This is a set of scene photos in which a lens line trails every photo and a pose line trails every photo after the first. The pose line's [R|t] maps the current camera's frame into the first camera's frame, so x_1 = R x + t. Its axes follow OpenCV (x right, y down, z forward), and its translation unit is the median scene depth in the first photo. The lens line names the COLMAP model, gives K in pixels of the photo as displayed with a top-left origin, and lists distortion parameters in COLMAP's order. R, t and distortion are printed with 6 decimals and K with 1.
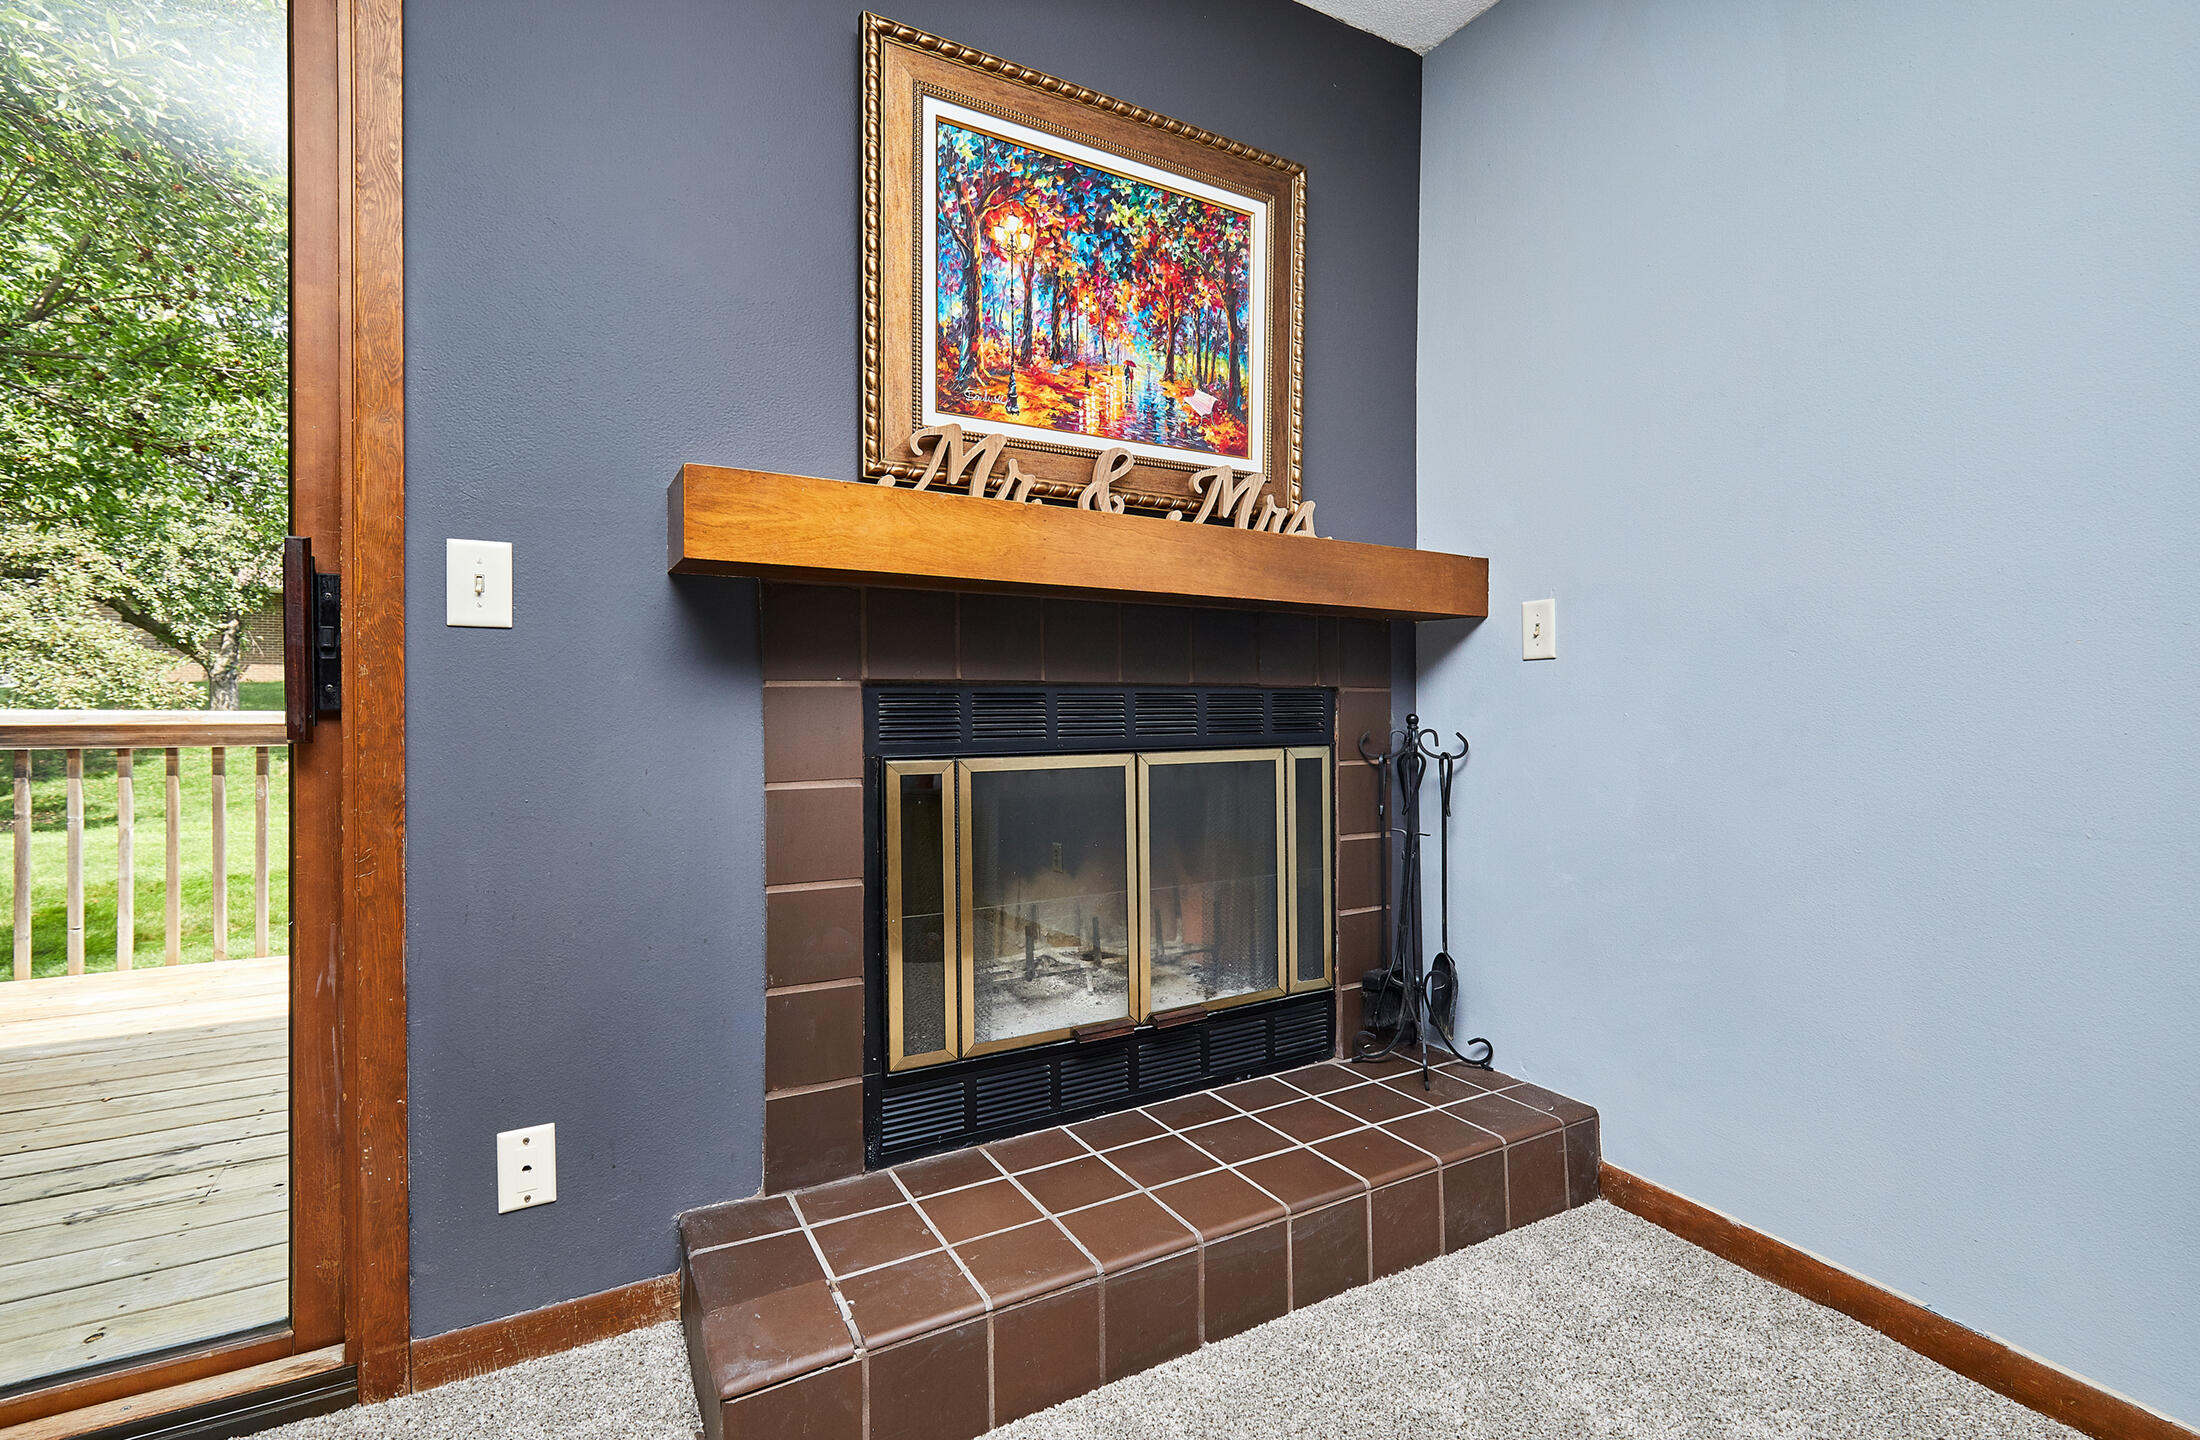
lens RADIAL K [[998.4, 0, 1162.3], [0, 998.4, 715.2], [0, 0, 1]] dist [0.000676, -0.000104]
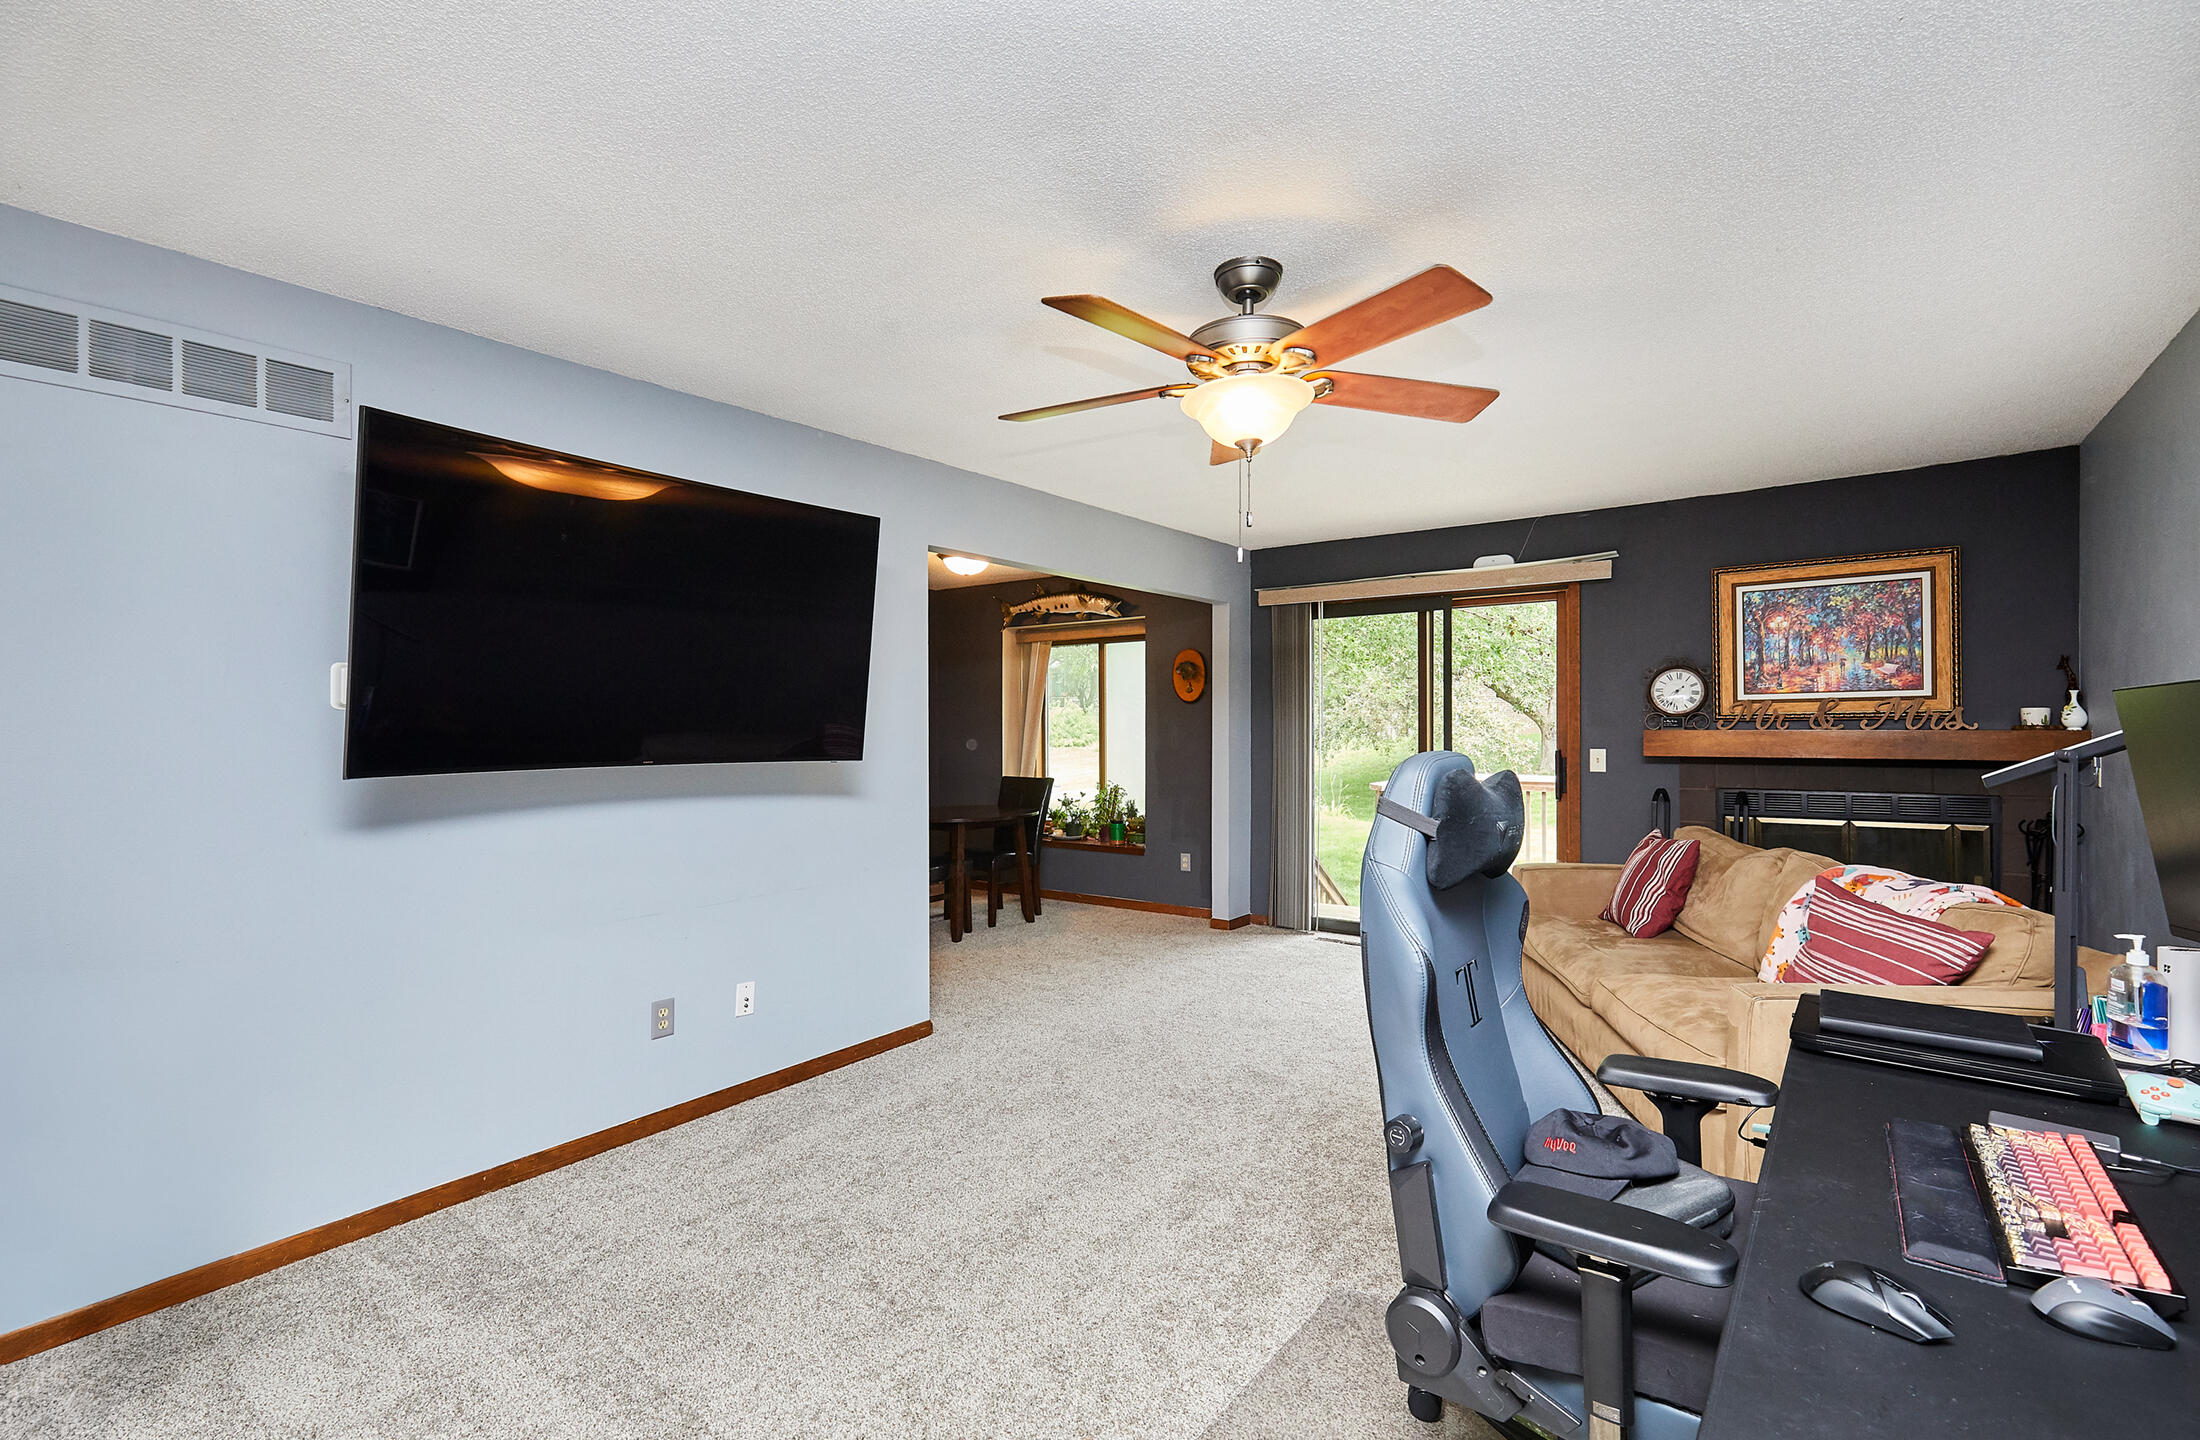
lens RADIAL K [[991.2, 0, 1066.6], [0, 991.2, 718.1], [0, 0, 1]] dist [0.000386, 0.000315]
pose [[0.354274, -0.021429, -0.934896, 1.578347], [-0.006491, 0.999657, -0.025373, -0.137826], [0.935119, 0.015057, 0.354013, -1.649110]]
